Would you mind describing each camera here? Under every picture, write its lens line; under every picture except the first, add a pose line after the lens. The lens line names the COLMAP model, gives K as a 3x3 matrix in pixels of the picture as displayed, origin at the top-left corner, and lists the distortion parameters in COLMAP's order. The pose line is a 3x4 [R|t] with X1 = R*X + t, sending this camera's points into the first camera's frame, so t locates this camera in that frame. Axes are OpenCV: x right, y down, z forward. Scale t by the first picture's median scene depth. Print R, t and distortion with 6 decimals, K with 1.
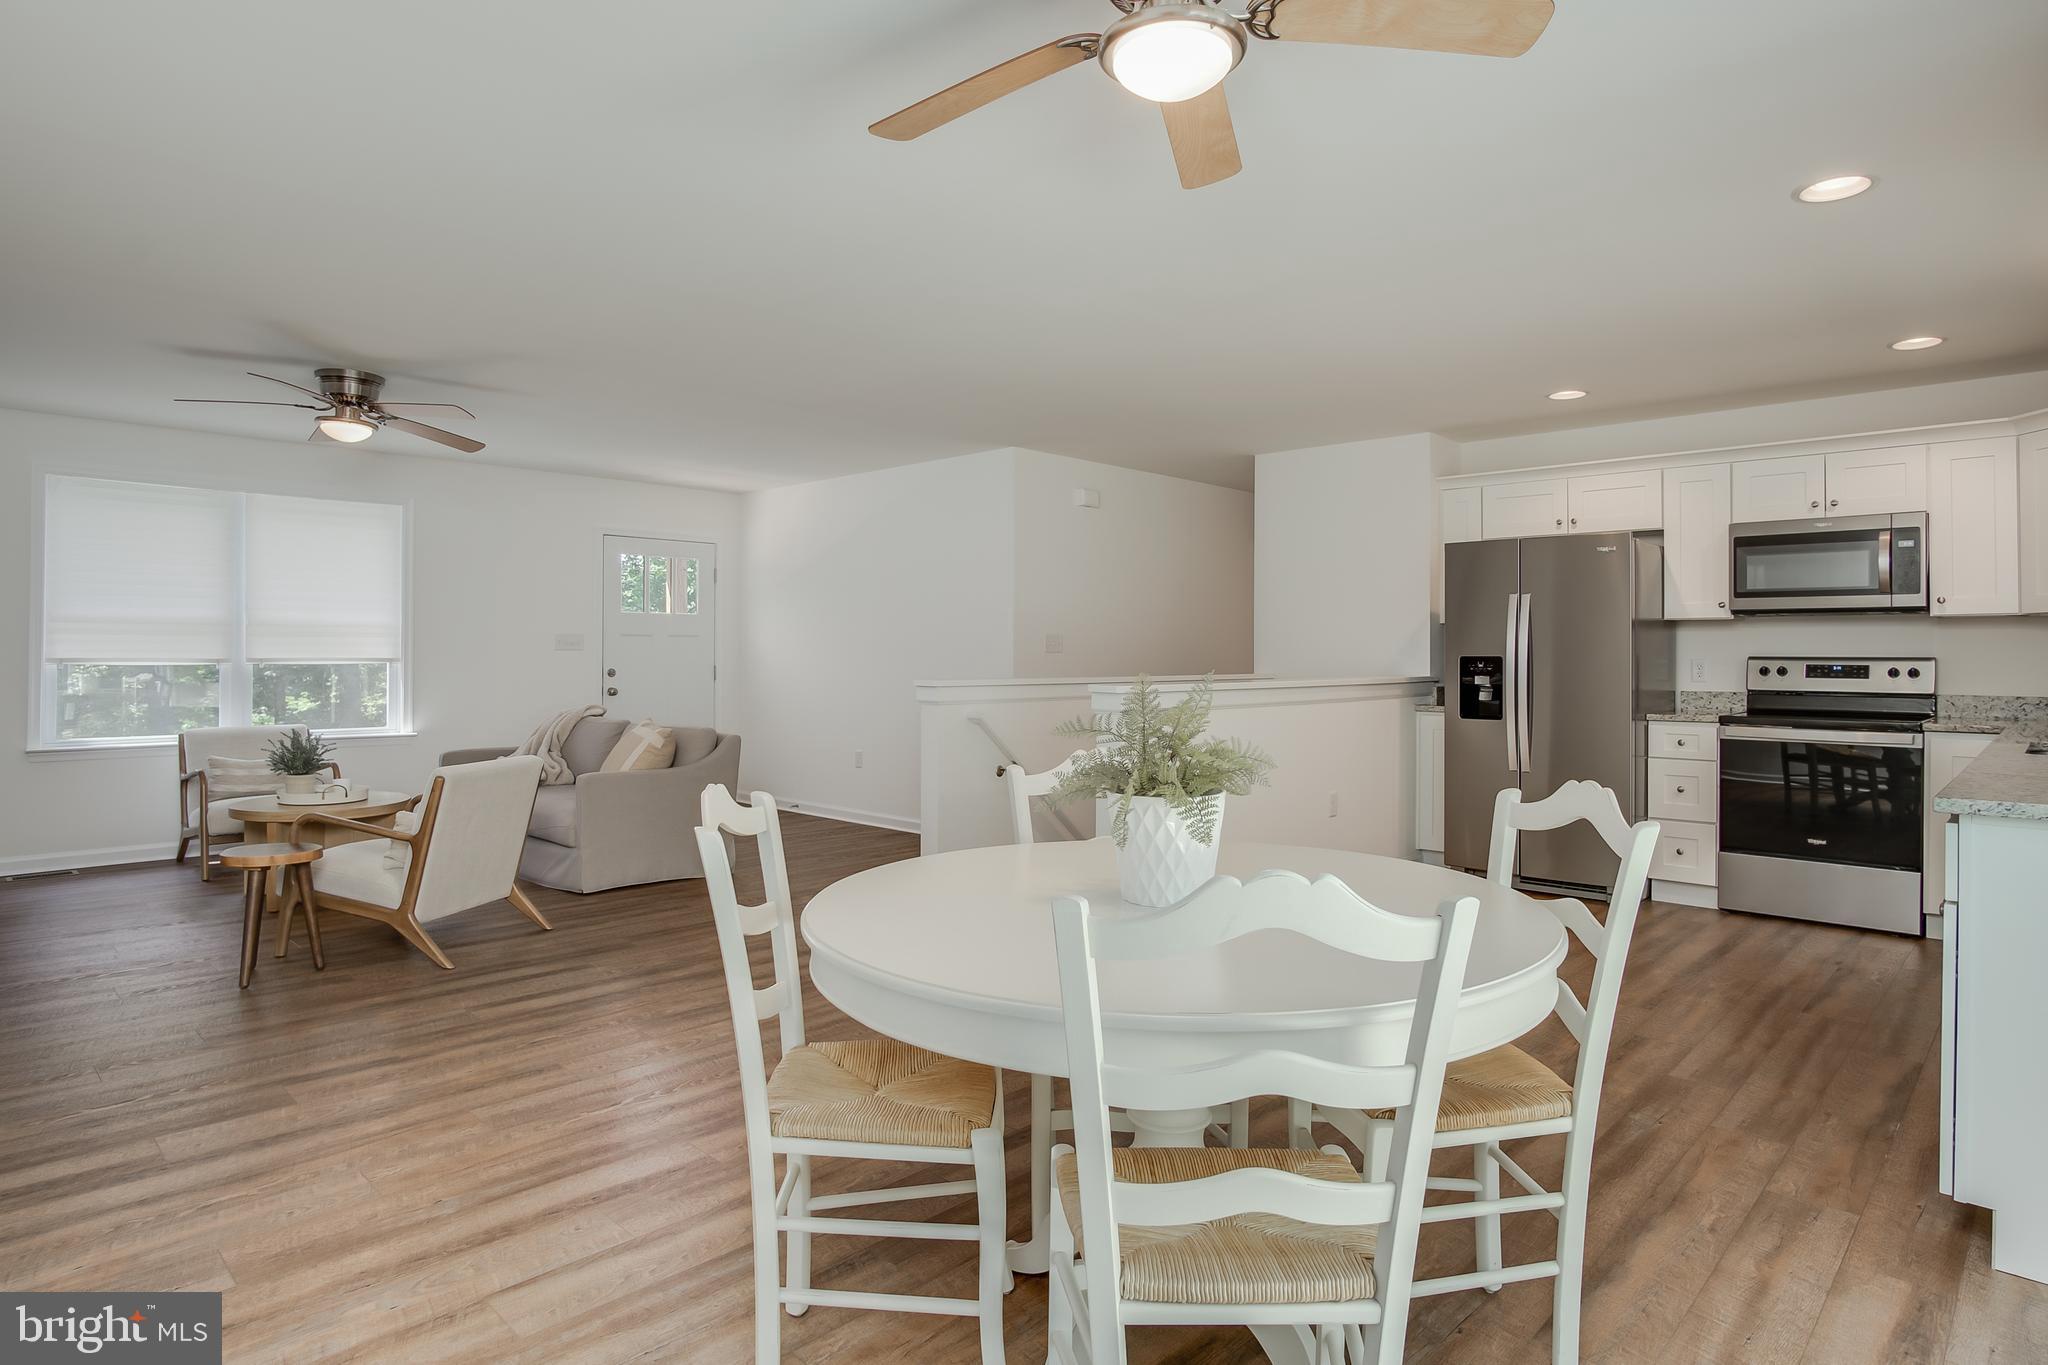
lens RADIAL K [[1123.4, 0, 1024.0], [0, 1123.4, 682.5], [0, 0, 1]] dist [-0.032715, 0.000242]
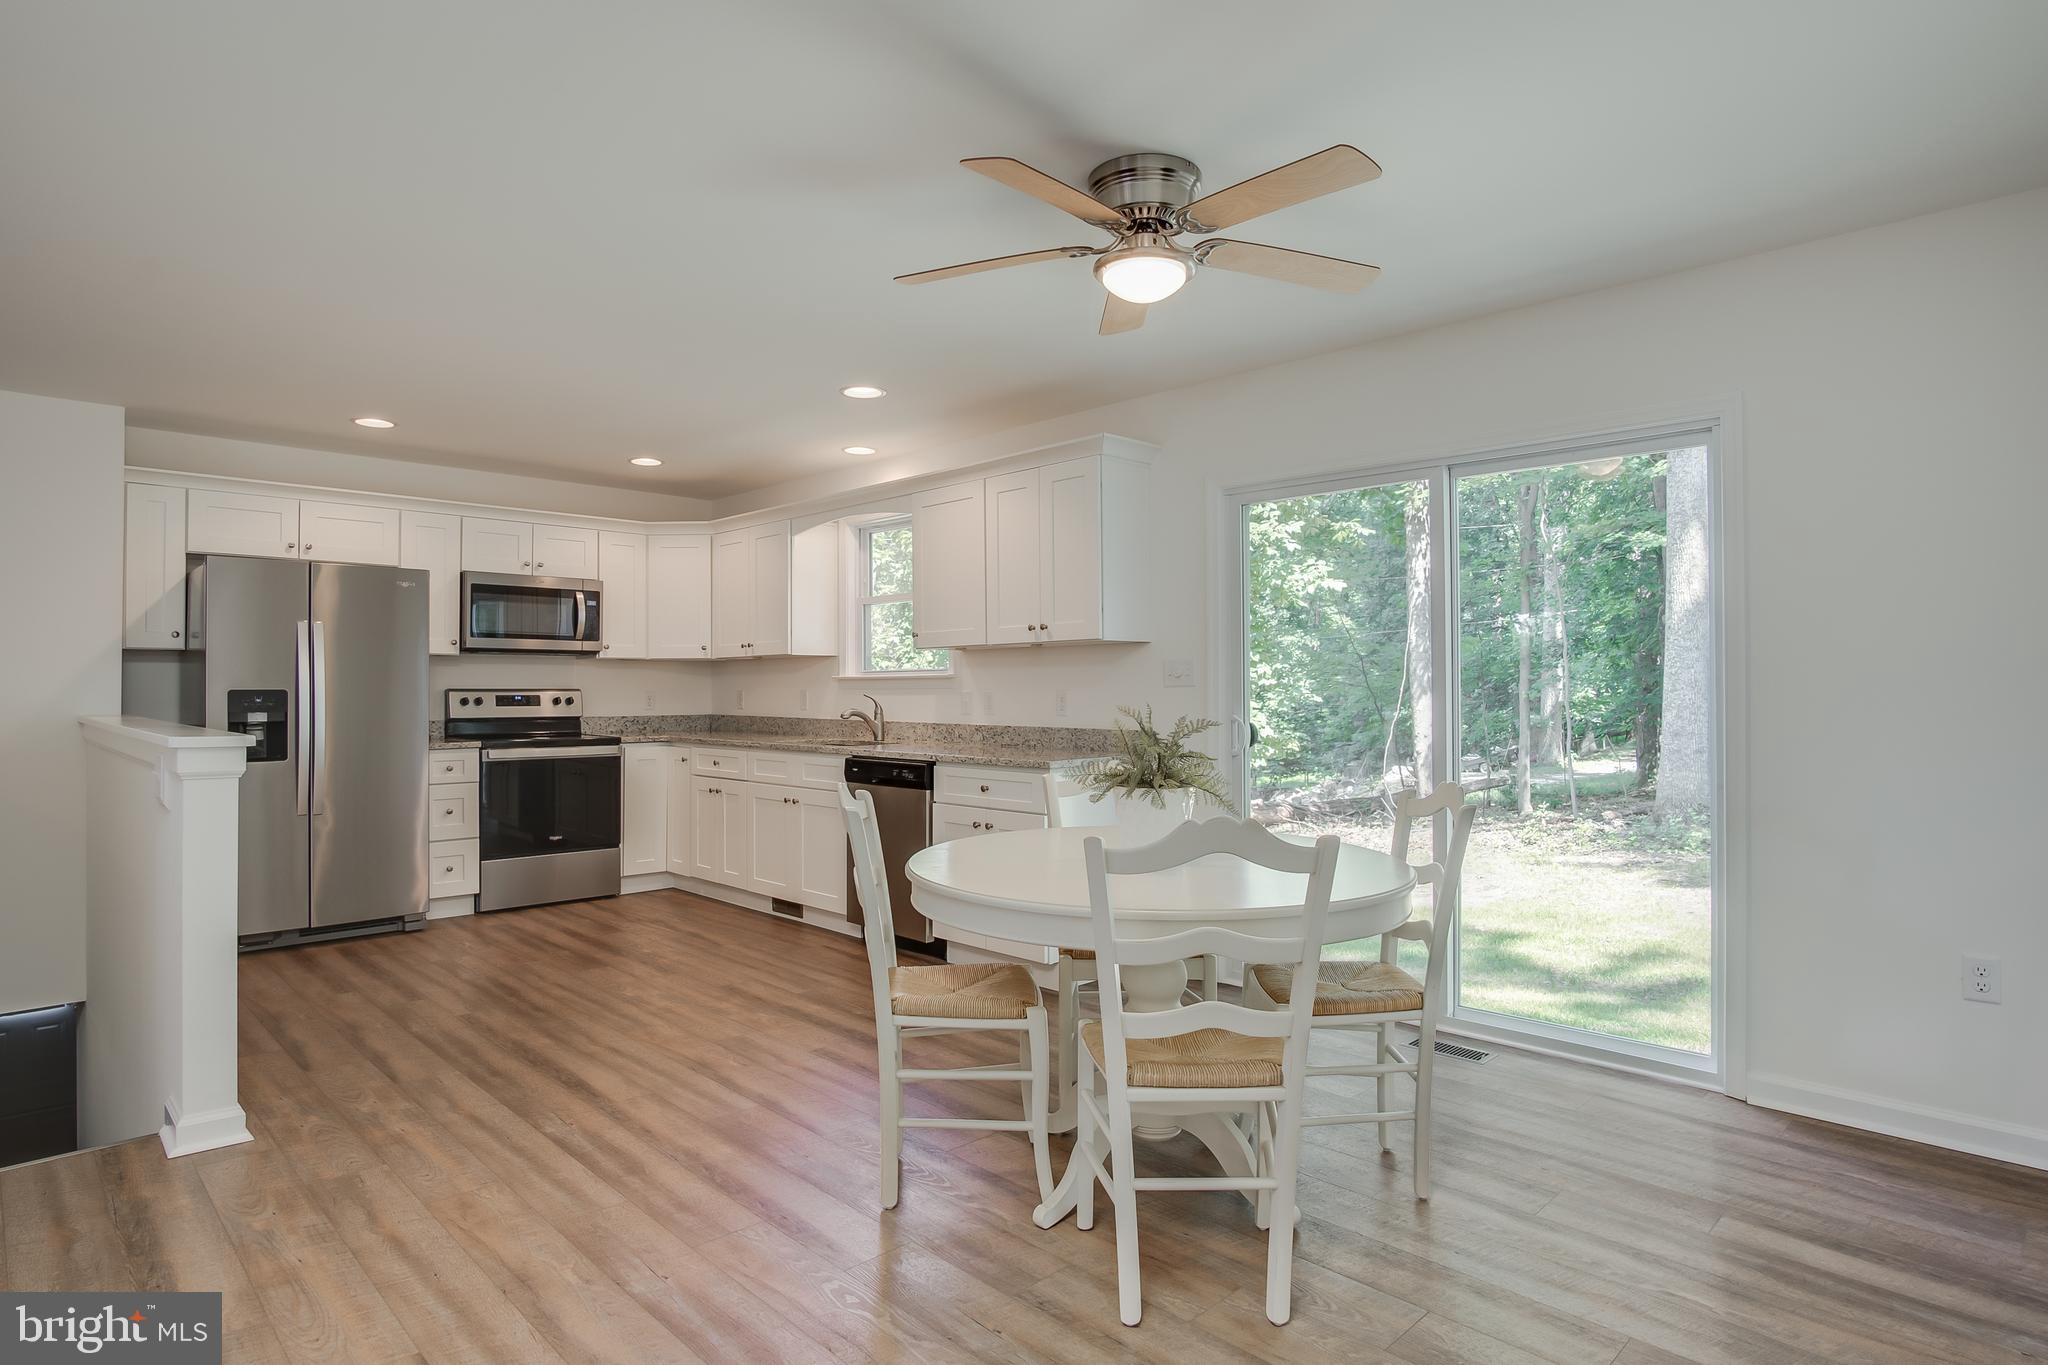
lens RADIAL K [[1099.2, 0, 1024.0], [0, 1099.2, 682.5], [0, 0, 1]] dist [-0.018582, 0.000185]
pose [[0.027400, 0.004342, 0.999615, -0.496746], [0.027098, 0.999620, -0.005085, -0.009460], [-0.999257, 0.027226, 0.027272, 0.437760]]
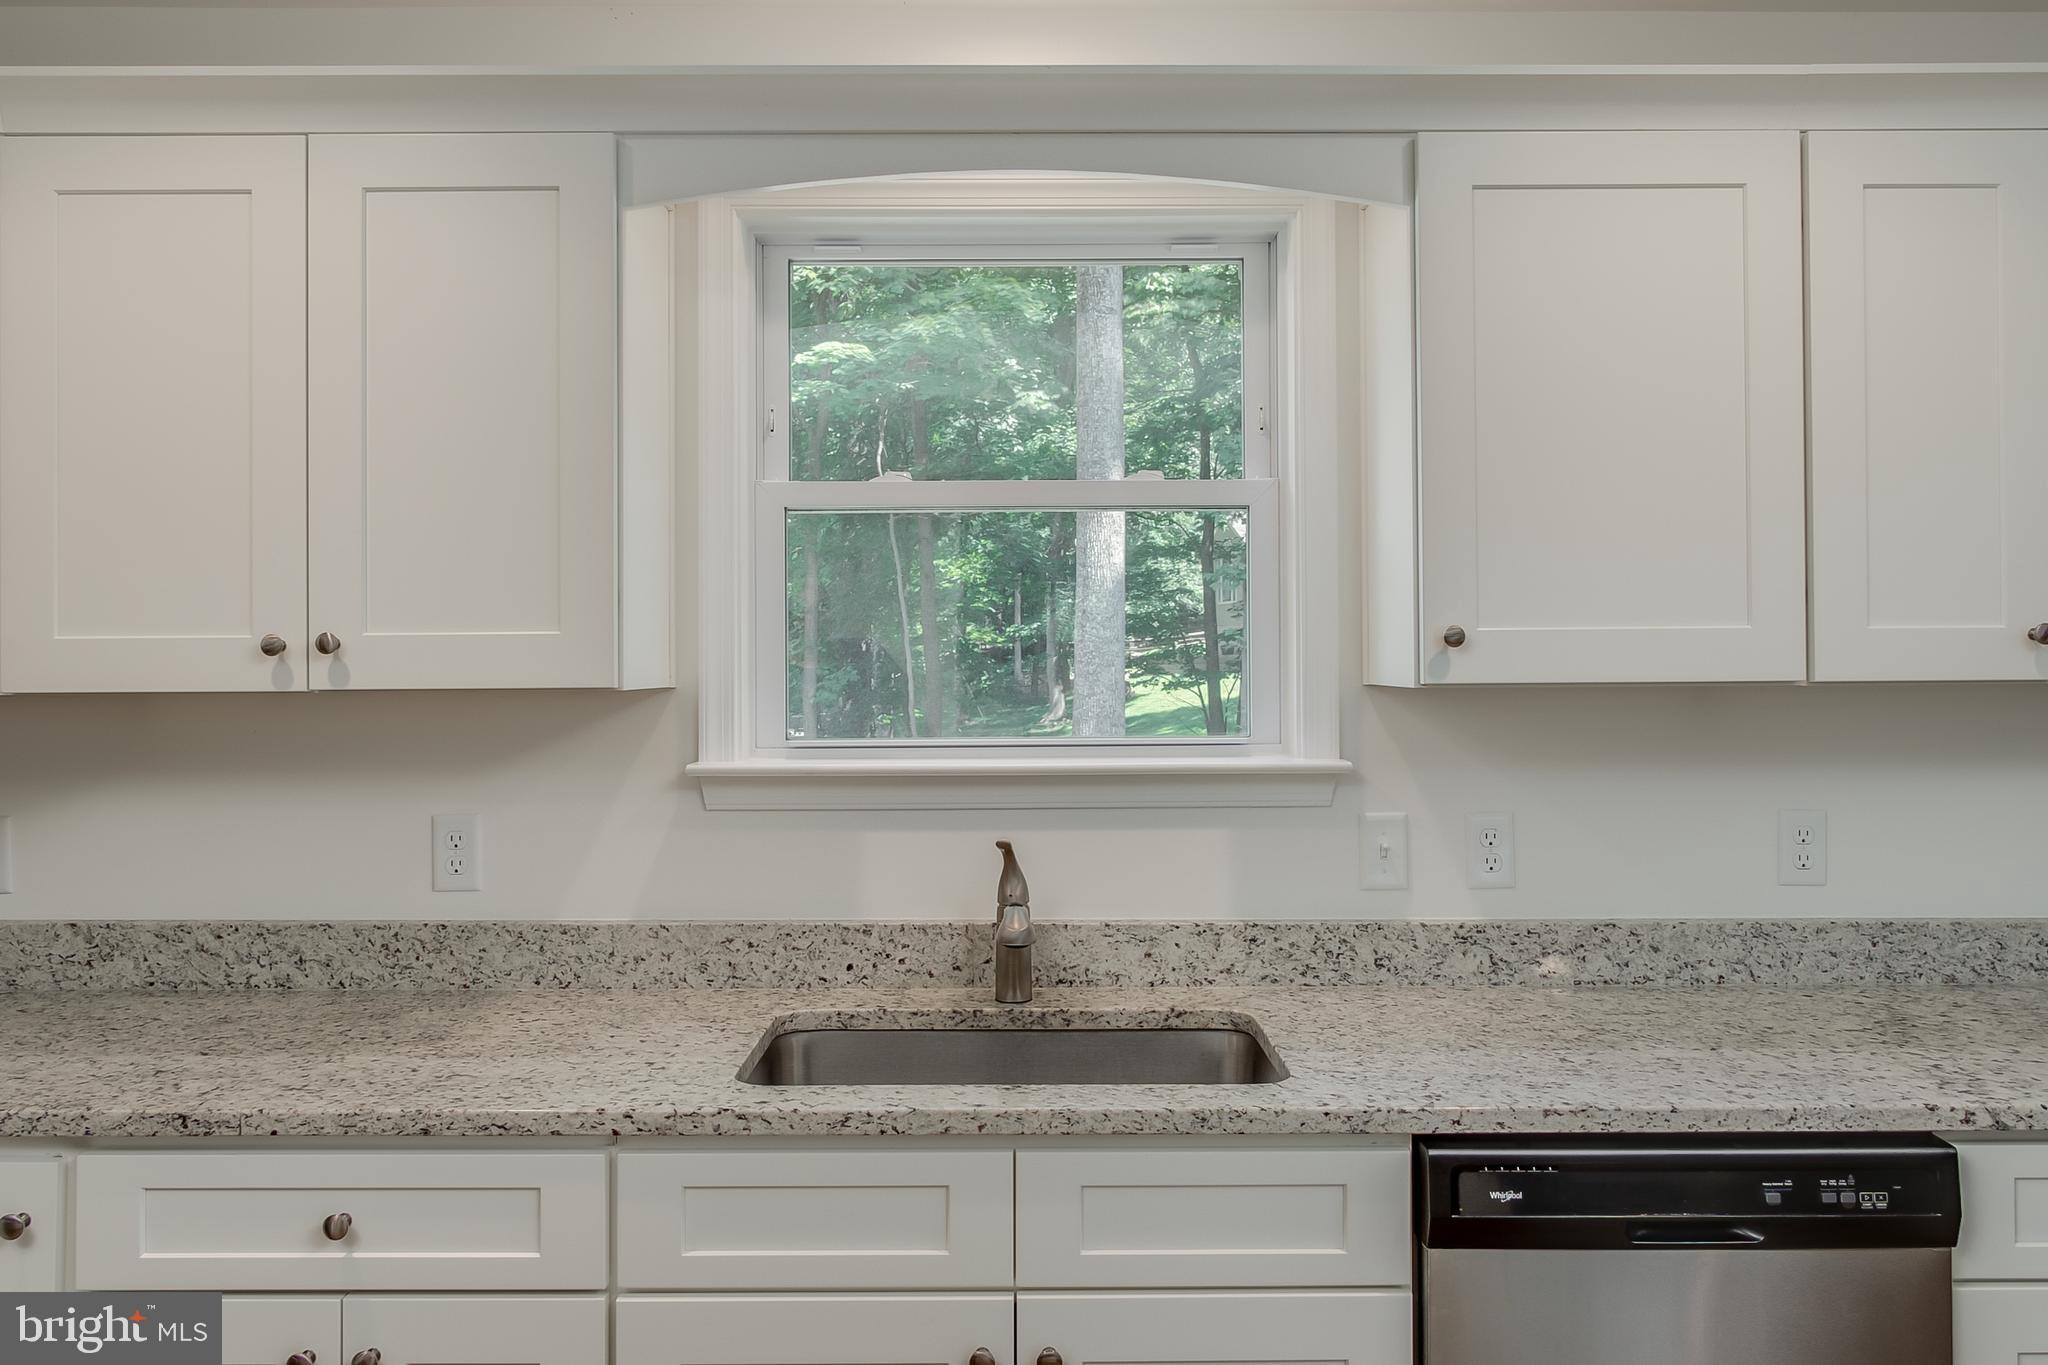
lens RADIAL K [[1485.7, 0, 1059.8], [0, 1485.7, 654.4], [0, 0, 1]] dist [-0.004618, 0.000783]
pose [[-0.693921, 0.009195, 0.719993, 0.367374], [0.021539, 0.999736, 0.007990, -0.065423], [-0.719729, 0.021052, -0.693936, 0.935402]]
